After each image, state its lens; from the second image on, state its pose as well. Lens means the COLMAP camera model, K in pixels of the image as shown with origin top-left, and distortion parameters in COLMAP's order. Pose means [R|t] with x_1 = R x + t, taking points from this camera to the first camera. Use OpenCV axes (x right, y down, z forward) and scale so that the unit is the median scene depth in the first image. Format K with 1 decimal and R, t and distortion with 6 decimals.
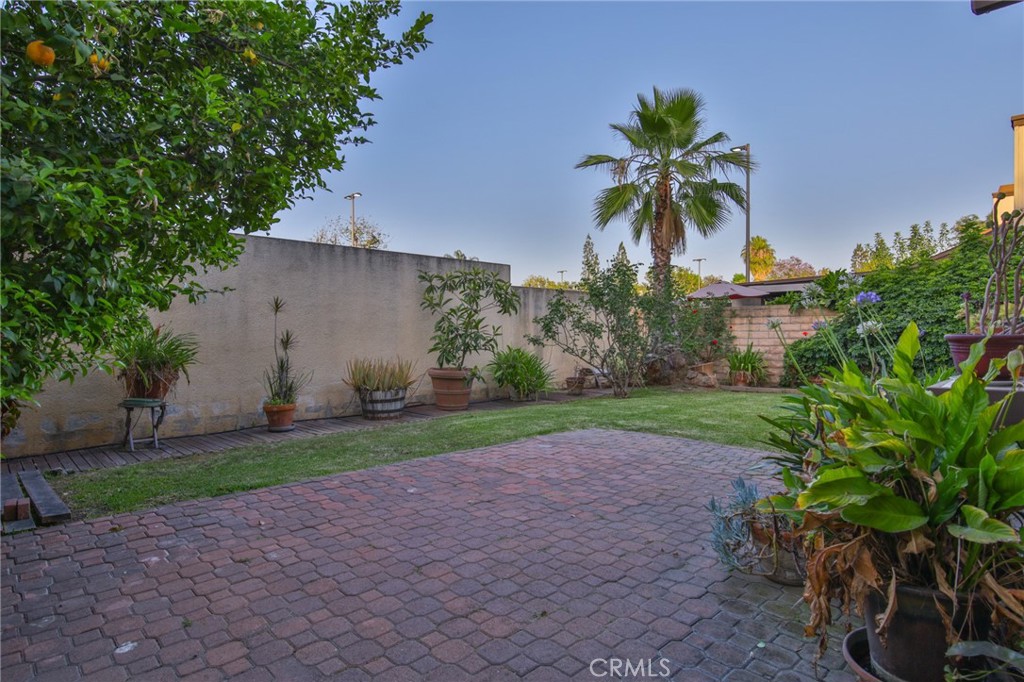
lens RADIAL K [[551.7, 0, 512.5], [0, 551.7, 333.2], [0, 0, 1]] dist [-0.001693, -0.000691]
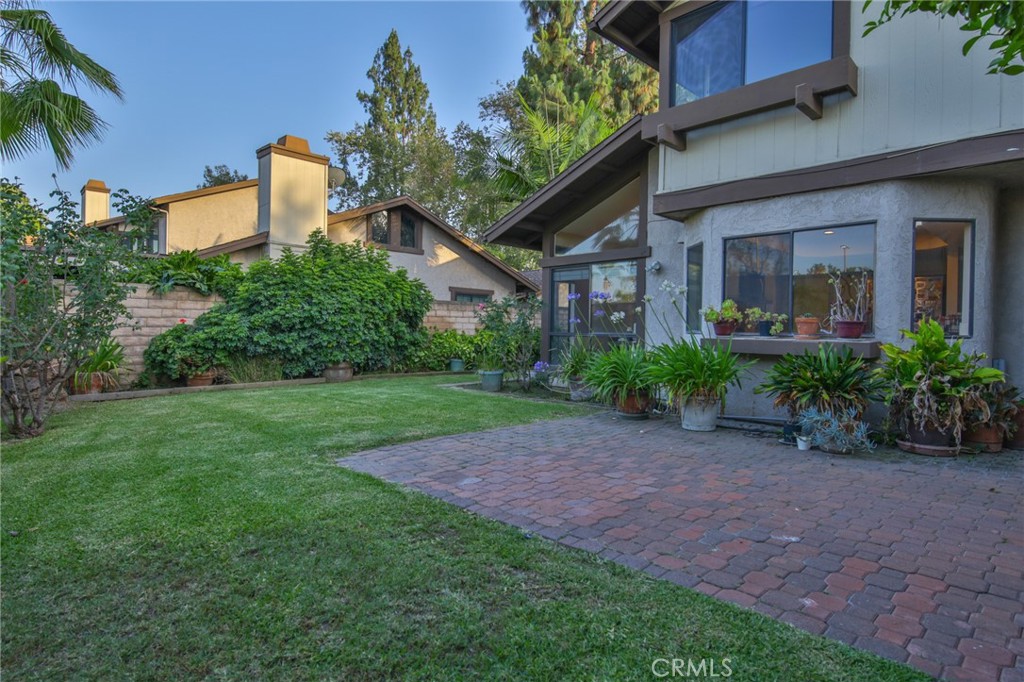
lens RADIAL K [[551.7, 0, 512.5], [0, 551.7, 333.2], [0, 0, 1]] dist [-0.001693, -0.000691]
pose [[0.012416, -0.009208, 0.999881, -0.301927], [-0.006363, 0.999937, 0.009288, 0.008593], [-0.999903, -0.006478, 0.012357, 0.463383]]
